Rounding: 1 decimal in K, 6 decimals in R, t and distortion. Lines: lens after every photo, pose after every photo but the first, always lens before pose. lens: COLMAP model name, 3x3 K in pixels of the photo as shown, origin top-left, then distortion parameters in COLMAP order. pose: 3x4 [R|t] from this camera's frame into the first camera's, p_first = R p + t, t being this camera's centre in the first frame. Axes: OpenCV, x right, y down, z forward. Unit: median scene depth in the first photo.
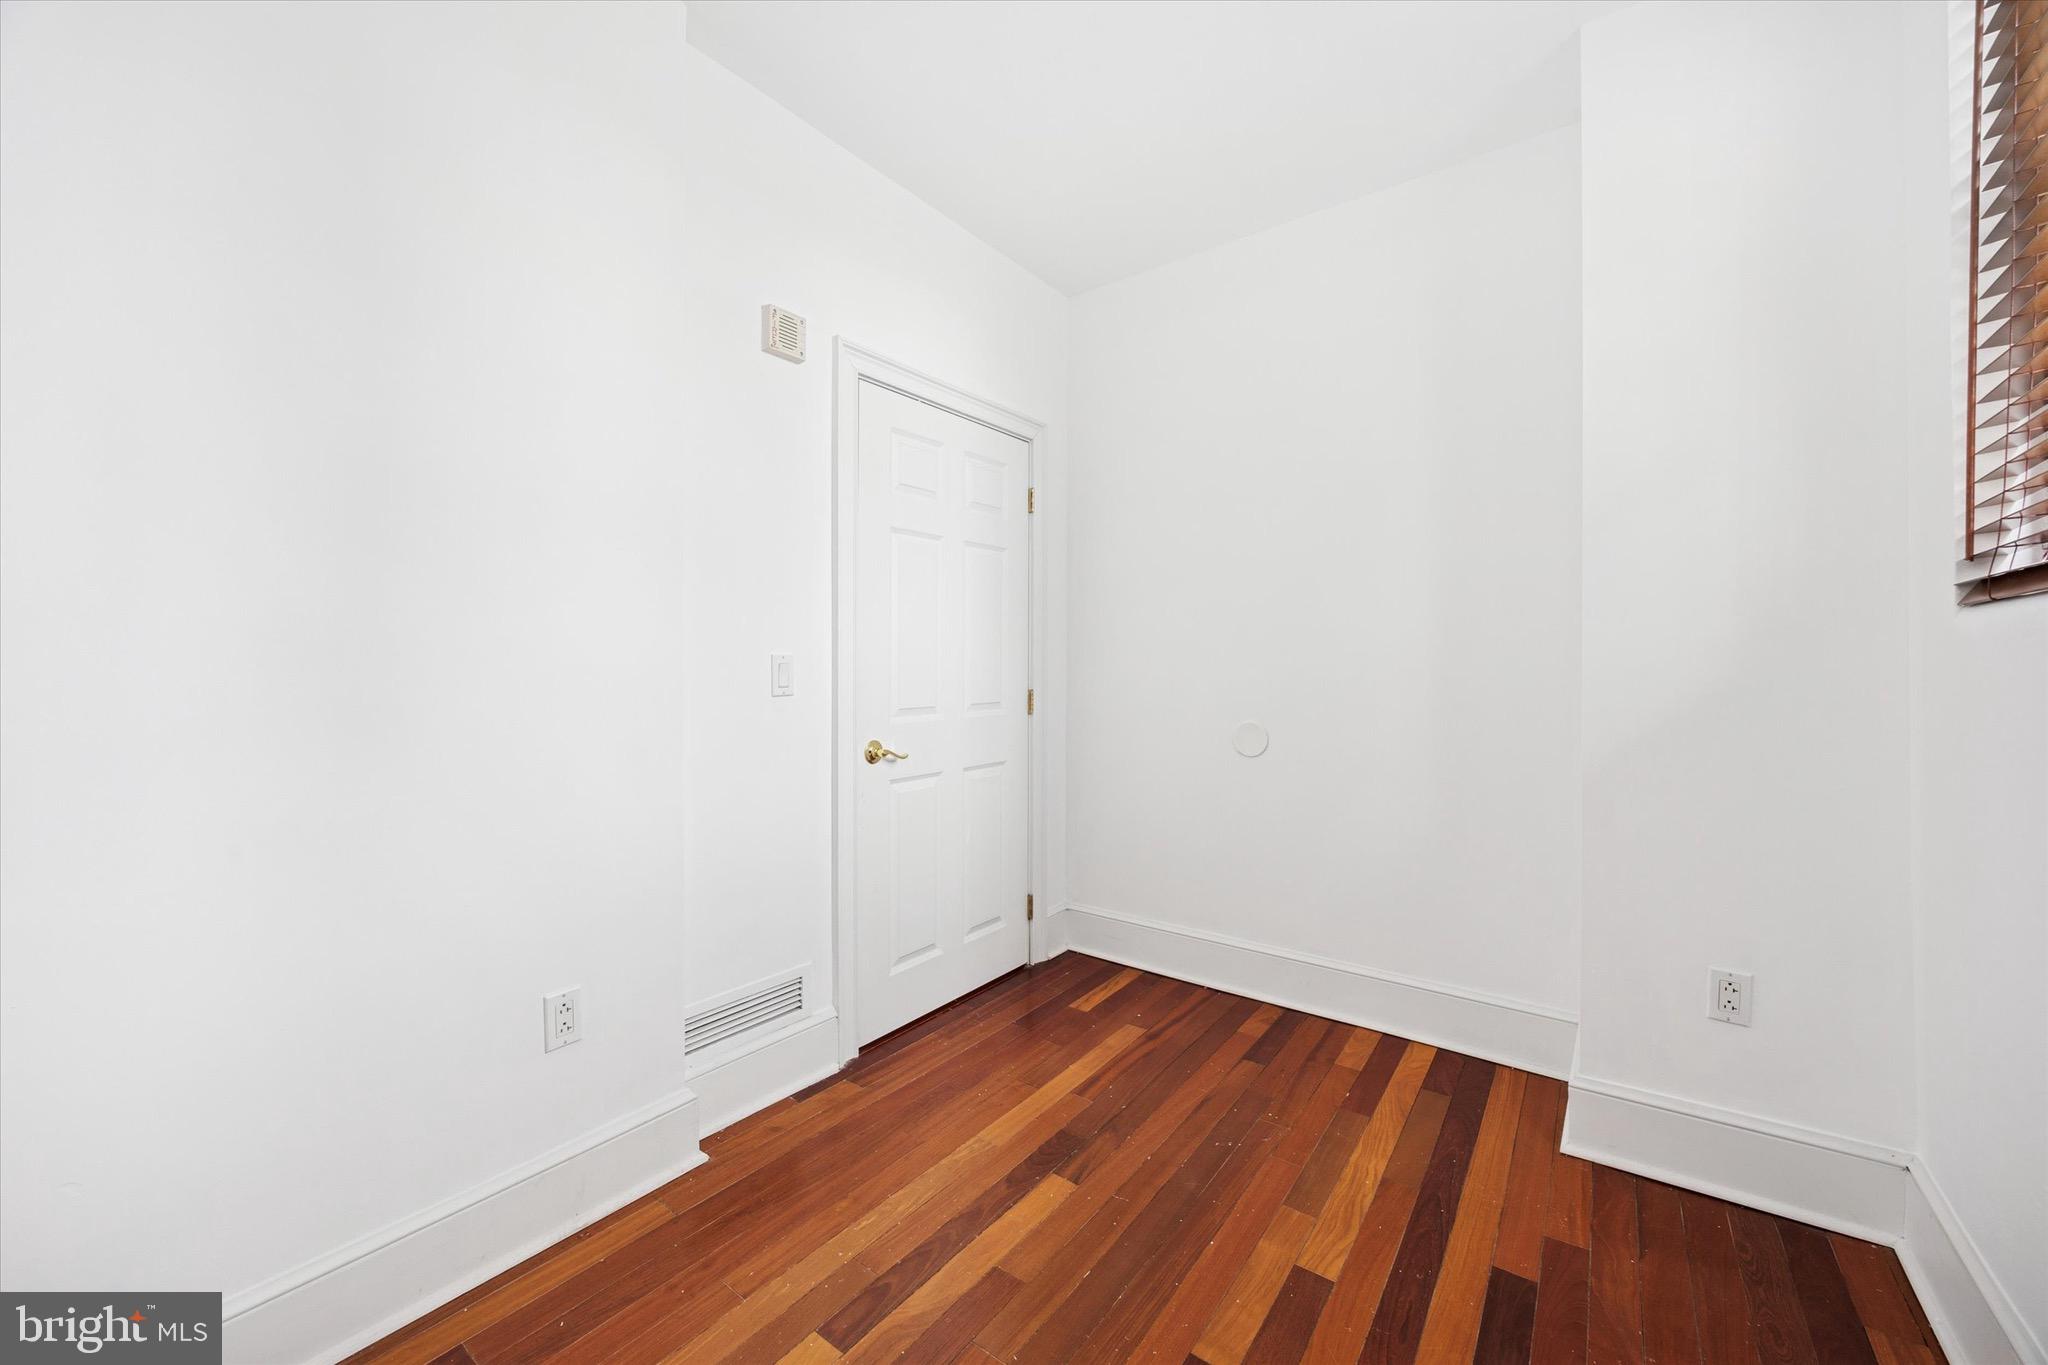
lens RADIAL K [[780.4, 0, 1016.6], [0, 780.4, 674.2], [0, 0, 1]] dist [-0.001608, 0.000381]
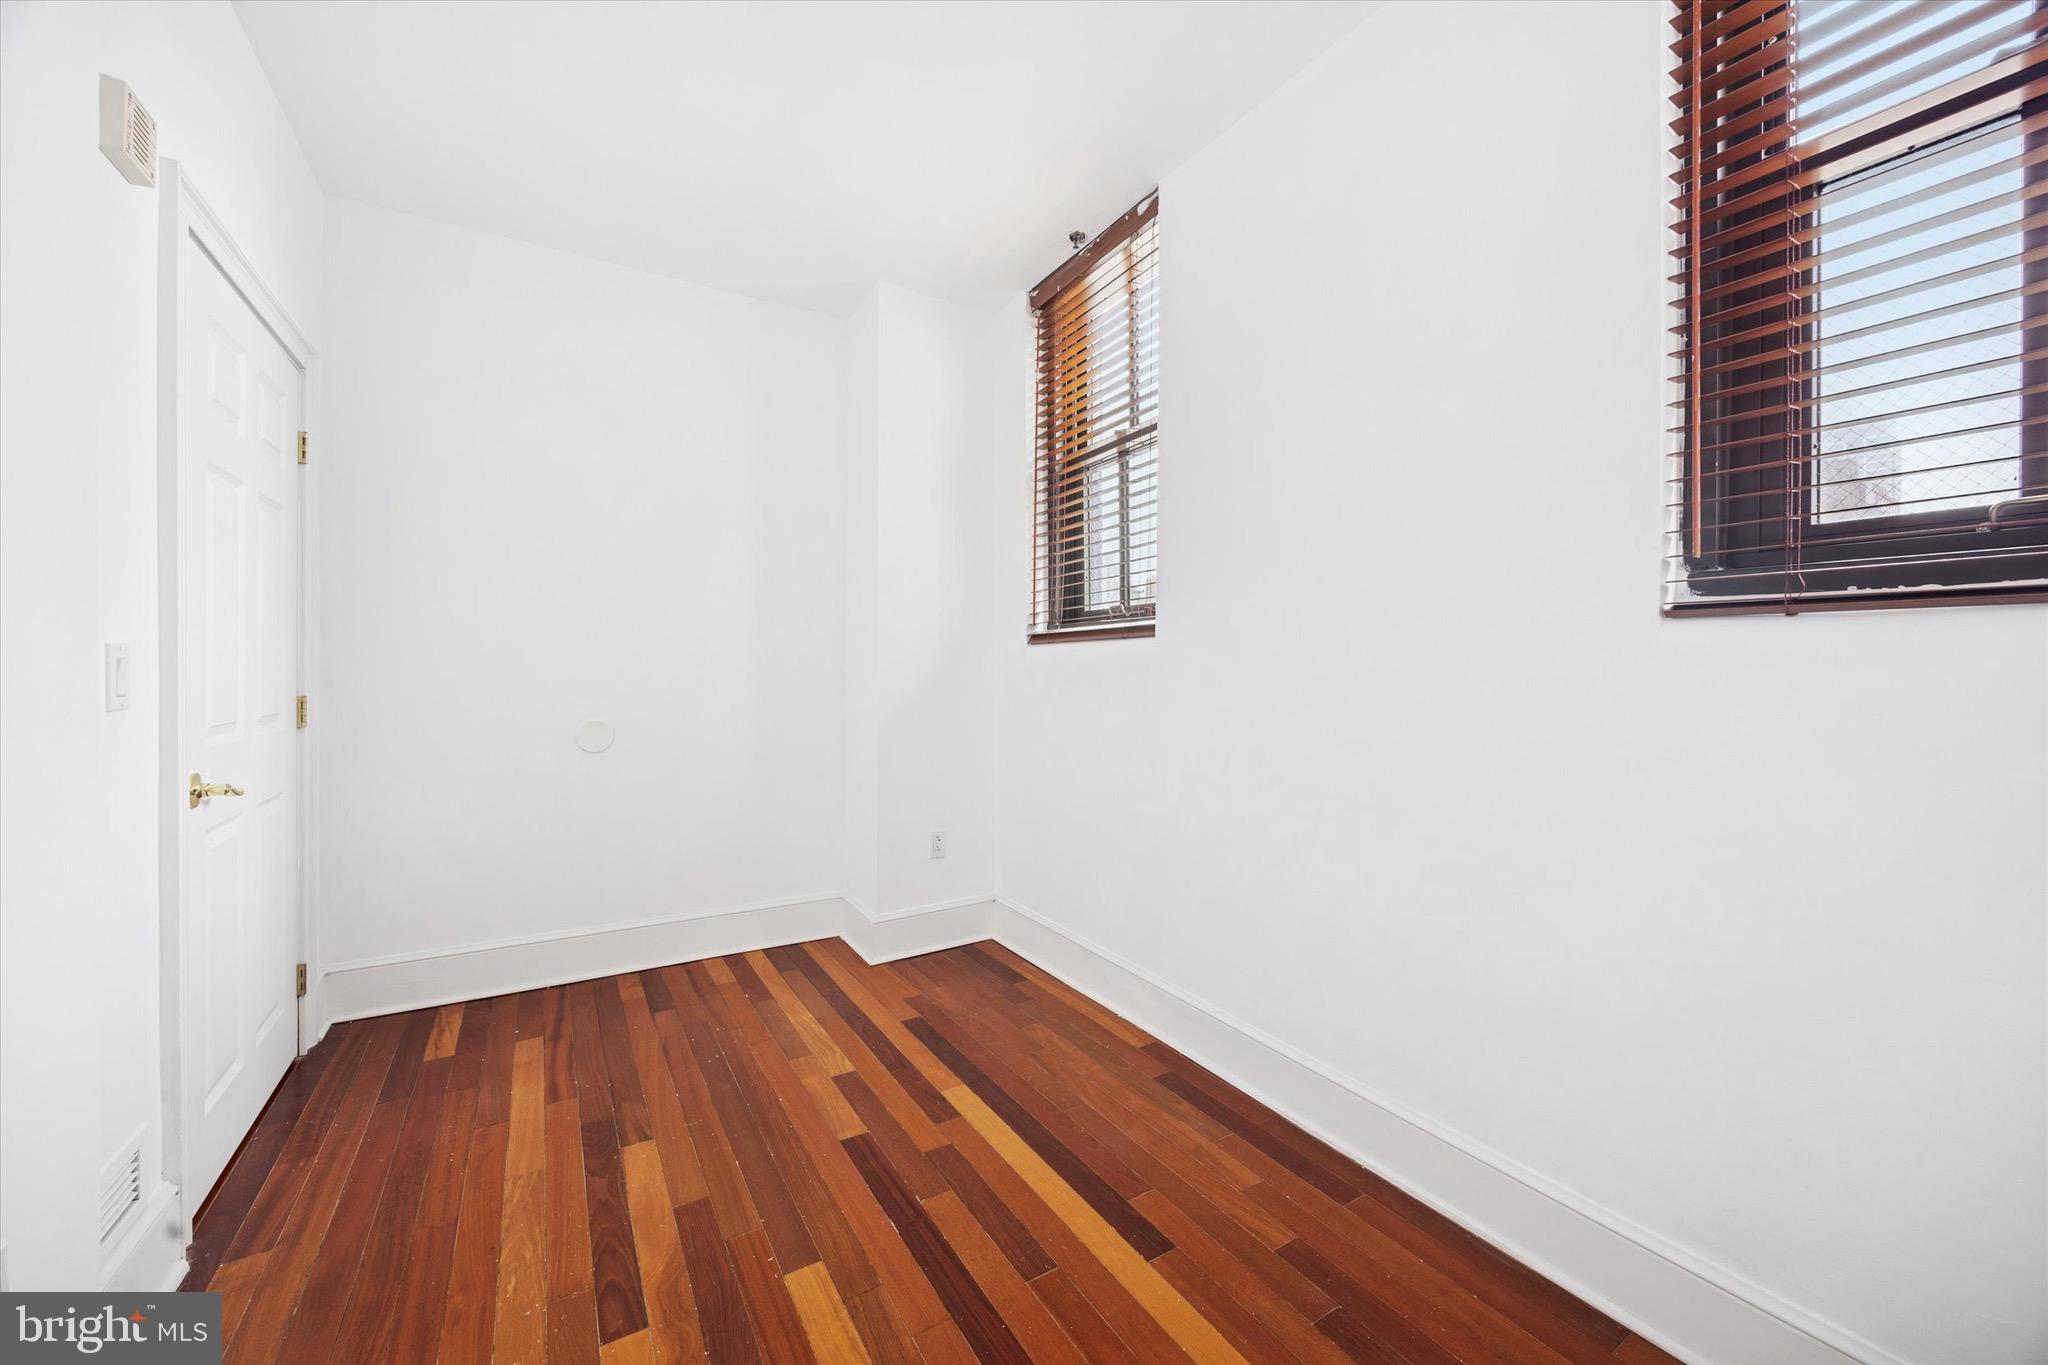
lens RADIAL K [[780.4, 0, 1016.6], [0, 780.4, 674.2], [0, 0, 1]] dist [-0.001608, 0.000381]
pose [[0.365573, 0.000118, 0.930783, -0.683891], [0.001063, 0.999999, -0.000544, 0.001017], [-0.930782, 0.001188, 0.365573, 0.108503]]
